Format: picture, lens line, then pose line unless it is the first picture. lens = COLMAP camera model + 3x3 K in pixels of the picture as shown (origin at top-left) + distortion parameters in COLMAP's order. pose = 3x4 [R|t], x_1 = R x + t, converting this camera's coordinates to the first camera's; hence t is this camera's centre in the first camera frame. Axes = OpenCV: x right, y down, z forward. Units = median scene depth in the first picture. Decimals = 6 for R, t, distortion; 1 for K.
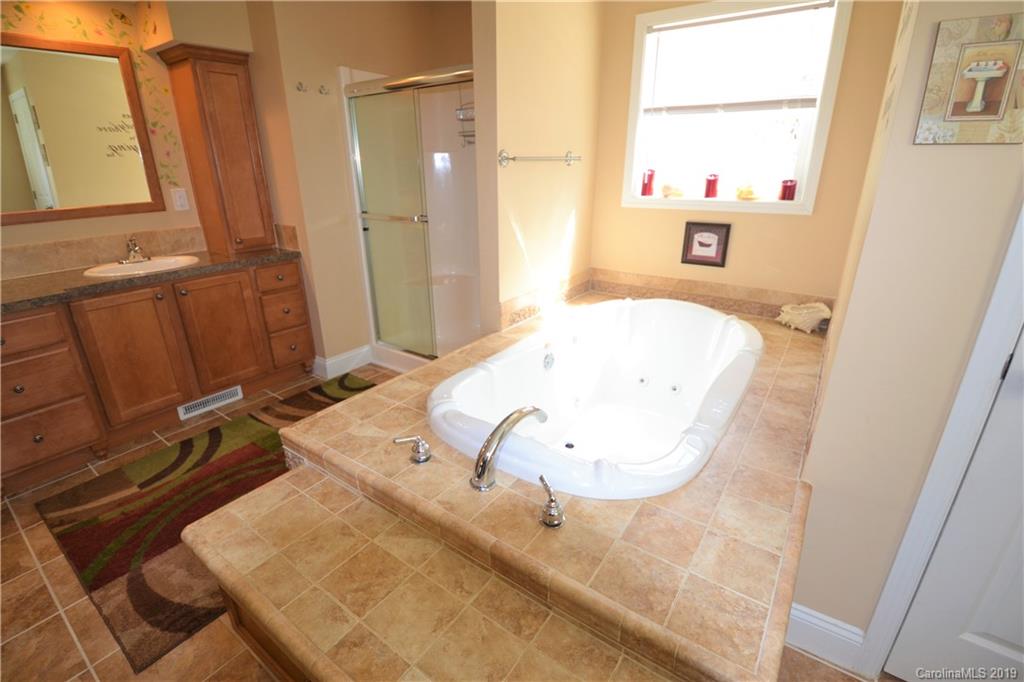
lens RADIAL K [[459.5, 0, 518.1], [0, 459.5, 331.4], [0, 0, 1]] dist [-0.011058, -0.009841]
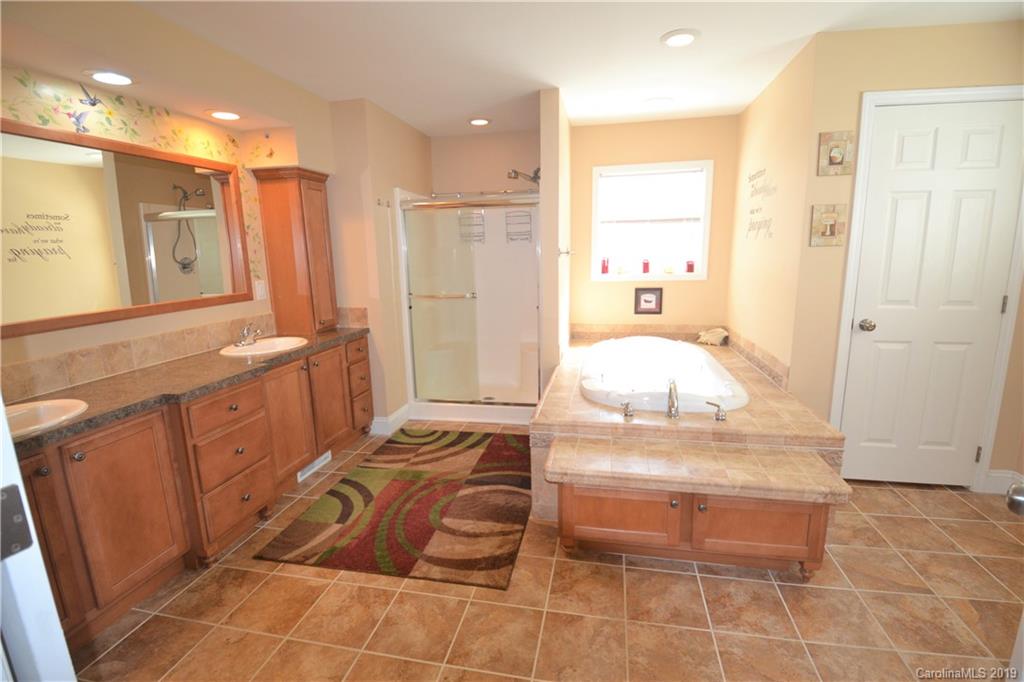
lens RADIAL K [[459.5, 0, 509.3], [0, 459.5, 336.6], [0, 0, 1]] dist [-0.011058, -0.009841]
pose [[0.917147, -0.087348, 0.388860, -0.723526], [0.152076, 0.978565, -0.138867, 0.086832], [-0.368395, 0.186497, 0.910771, -0.281615]]
